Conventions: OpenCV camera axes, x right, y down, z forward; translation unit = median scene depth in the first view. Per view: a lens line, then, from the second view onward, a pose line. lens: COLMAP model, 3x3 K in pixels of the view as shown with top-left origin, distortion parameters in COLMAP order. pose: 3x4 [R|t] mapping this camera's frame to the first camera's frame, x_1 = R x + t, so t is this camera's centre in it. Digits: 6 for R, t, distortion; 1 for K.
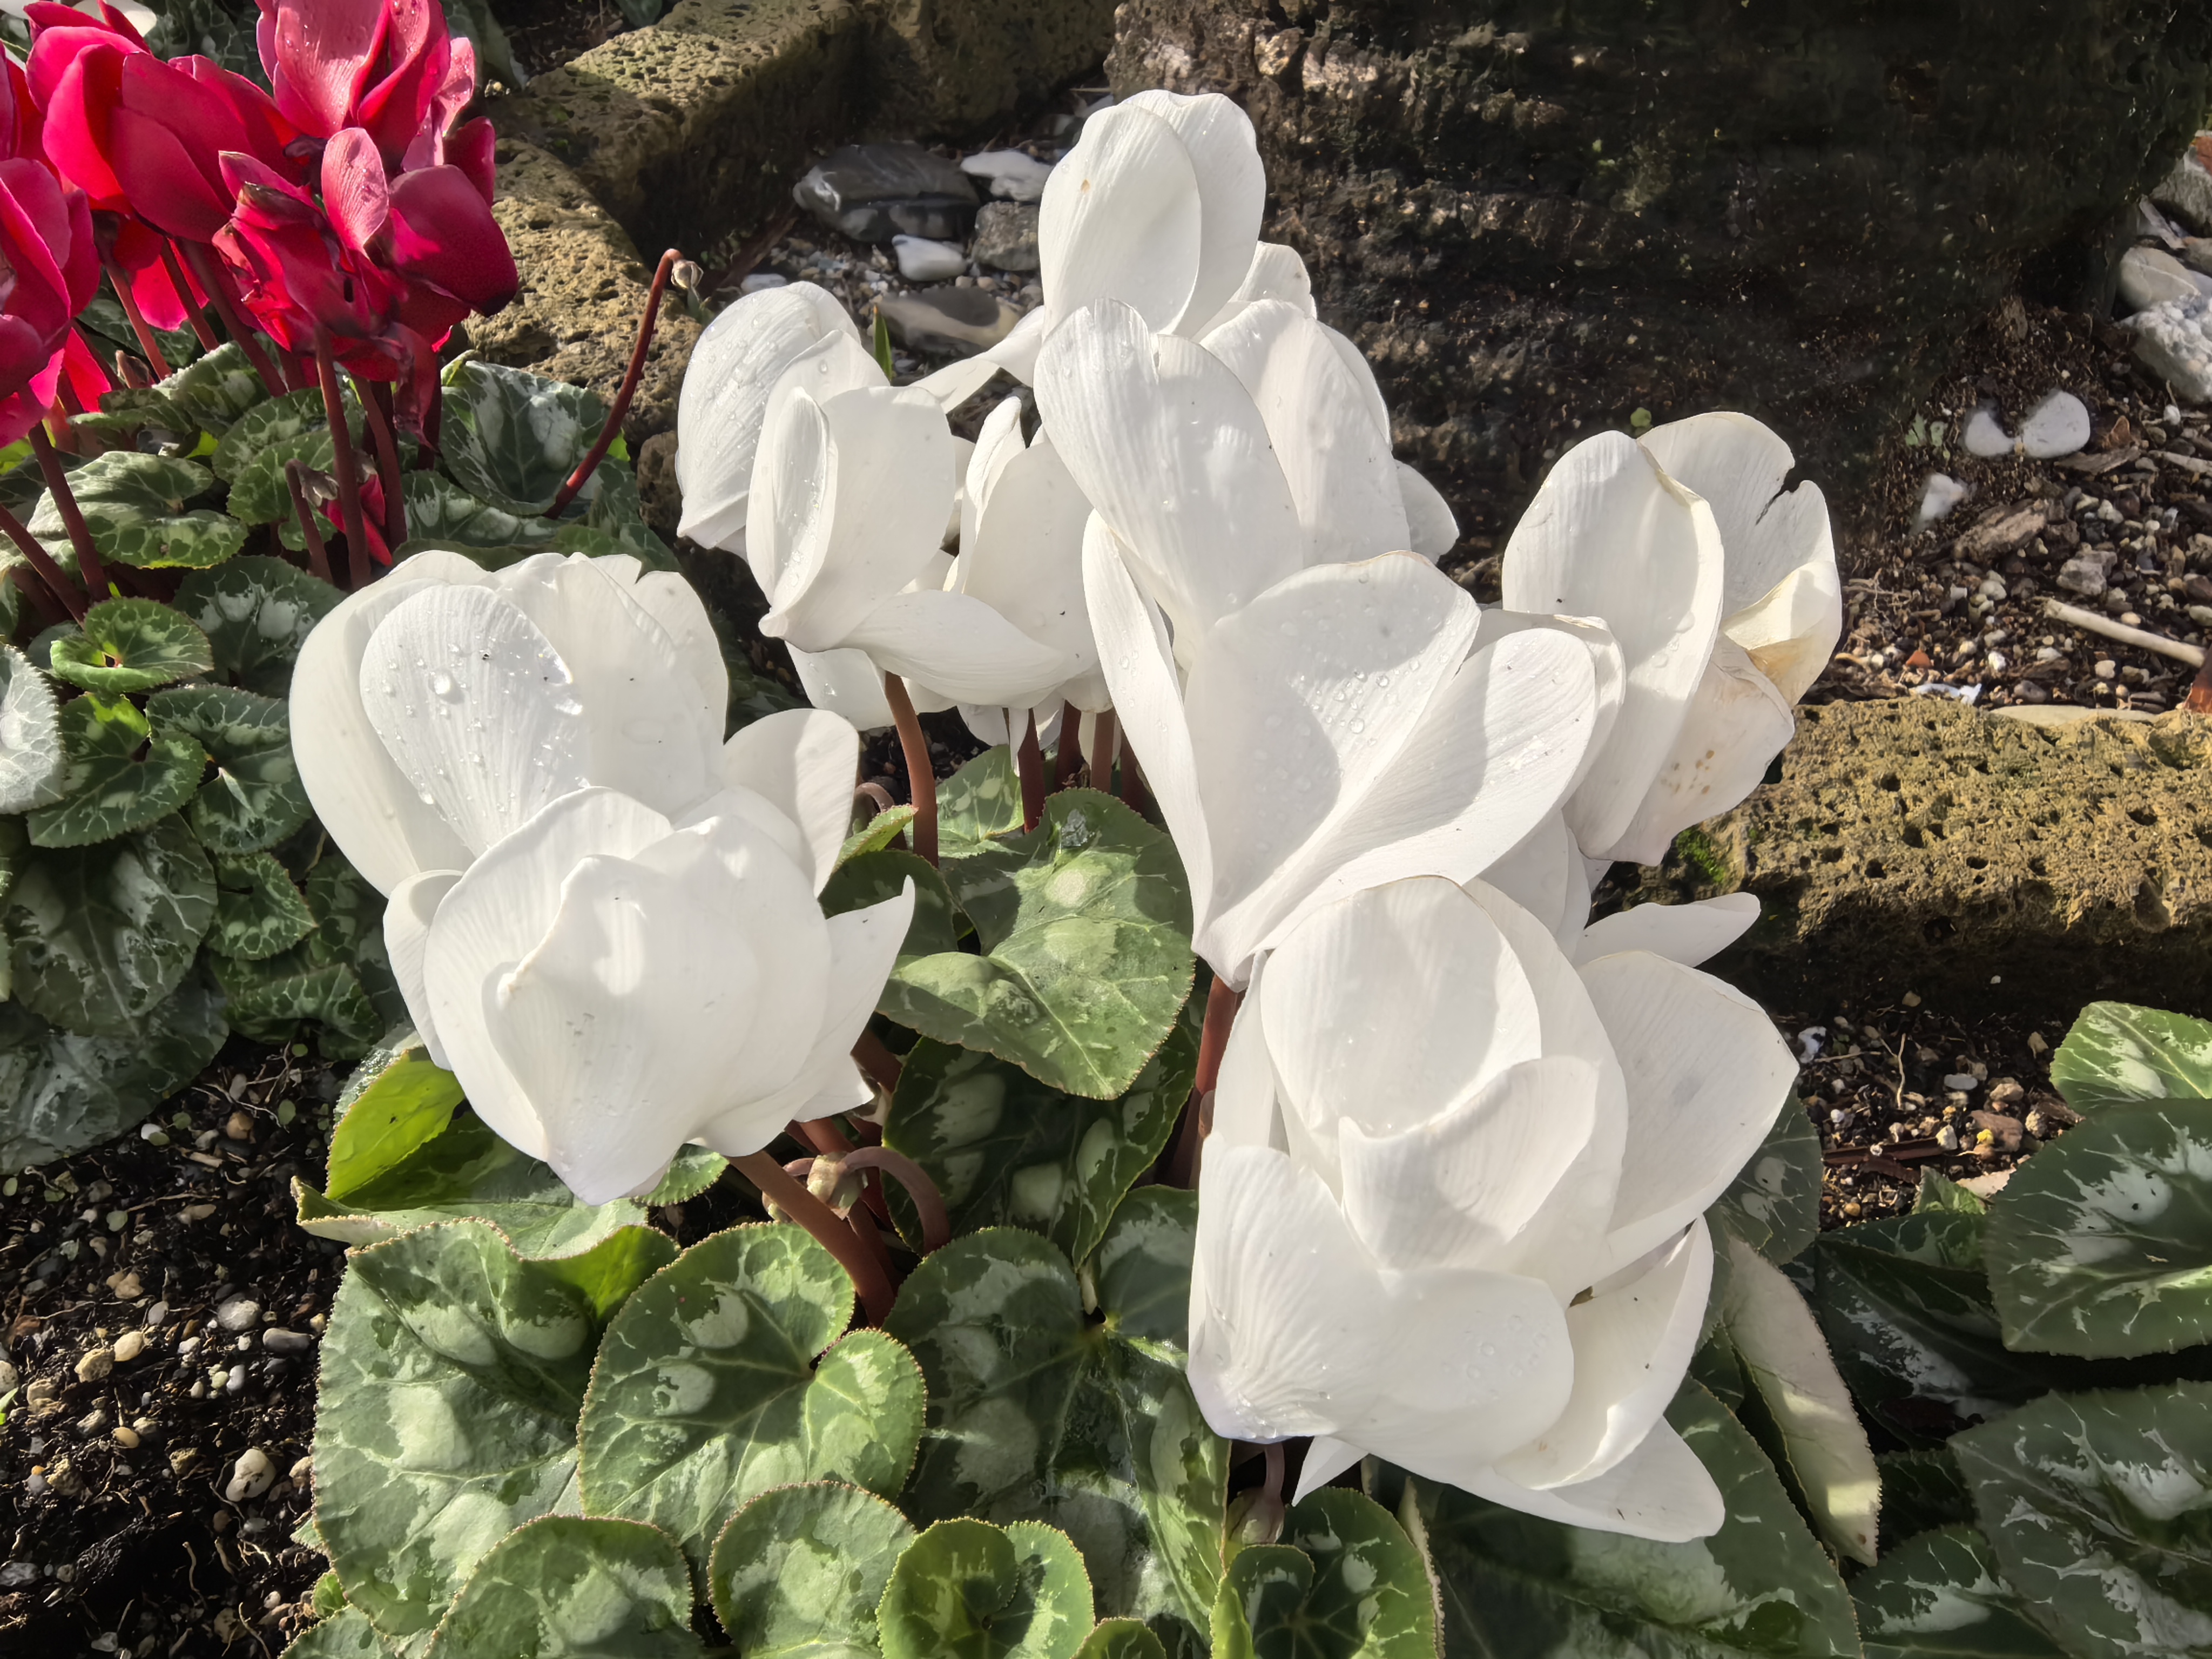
lens RADIAL K [[1545.8, 0, 1105.8], [0, 1545.8, 829.7], [0, 0, 1]] dist [0.025301, -0.027354]
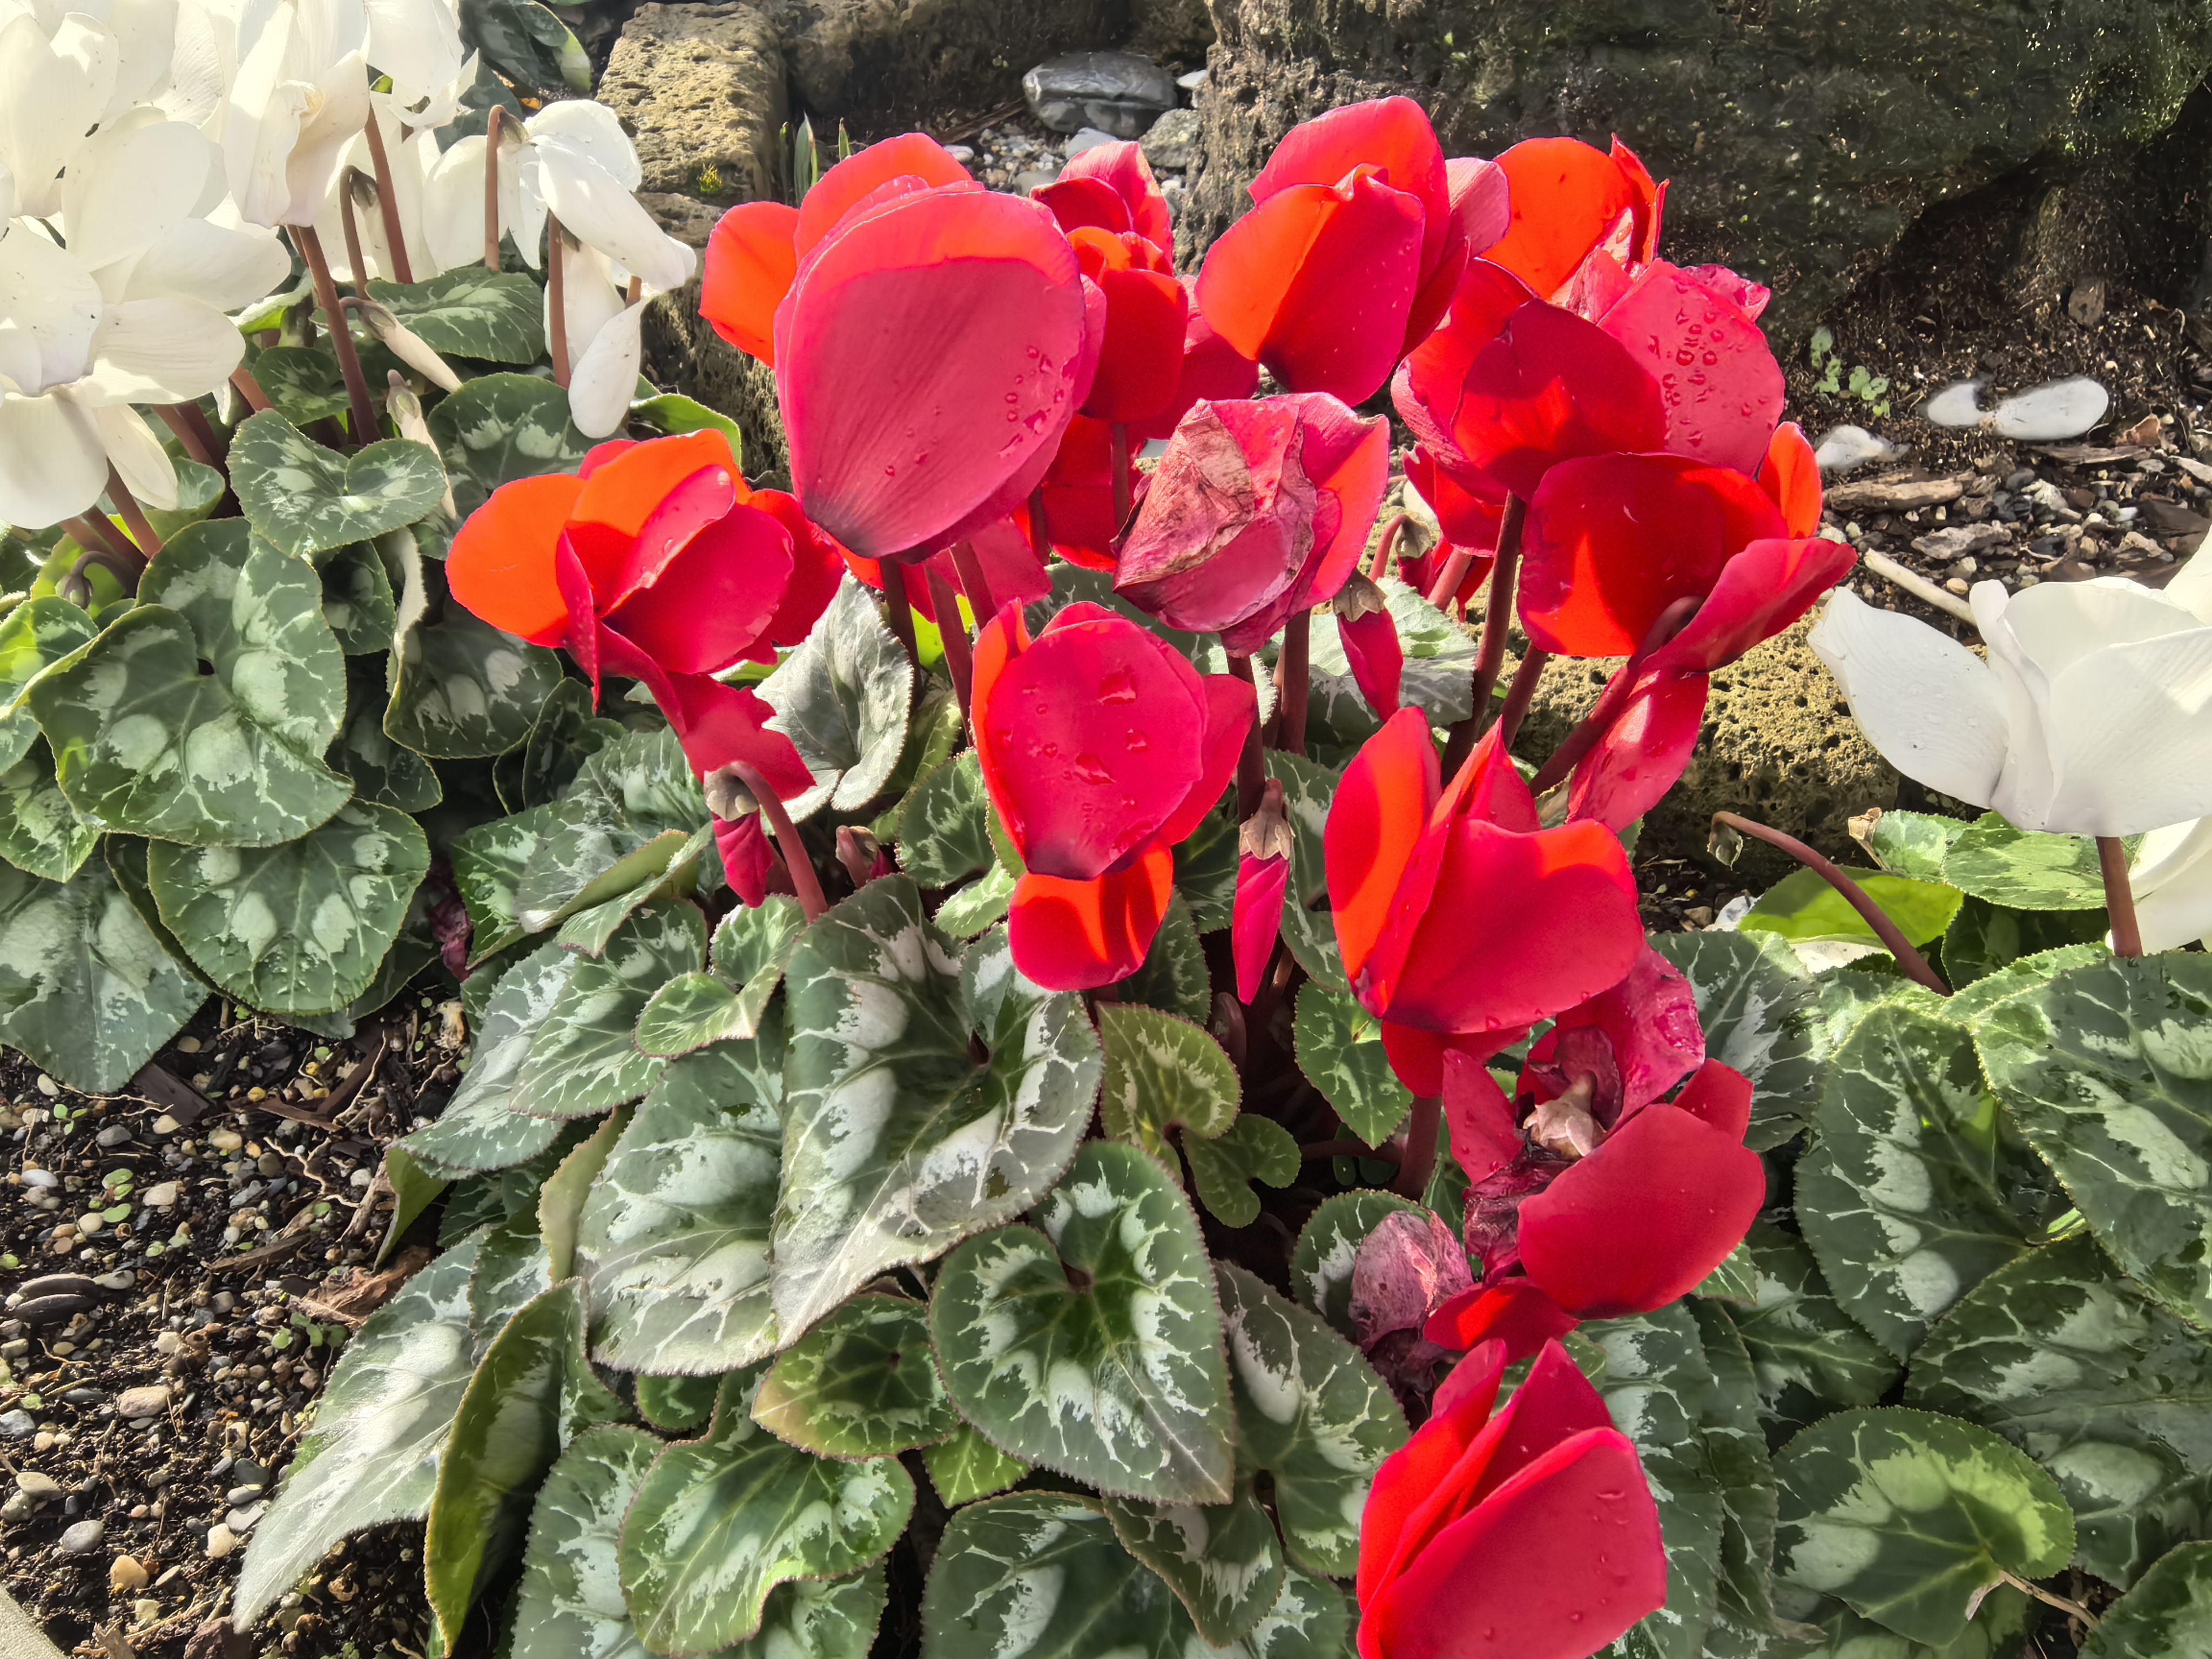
lens RADIAL K [[1545.8, 0, 1105.8], [0, 1545.8, 829.6], [0, 0, 1]] dist [0.025301, -0.027354]
pose [[0.901723, 0.245708, -0.355700, 0.535182], [-0.249803, 0.967658, 0.035166, 0.099549], [0.352837, 0.057145, 0.933938, -0.056312]]
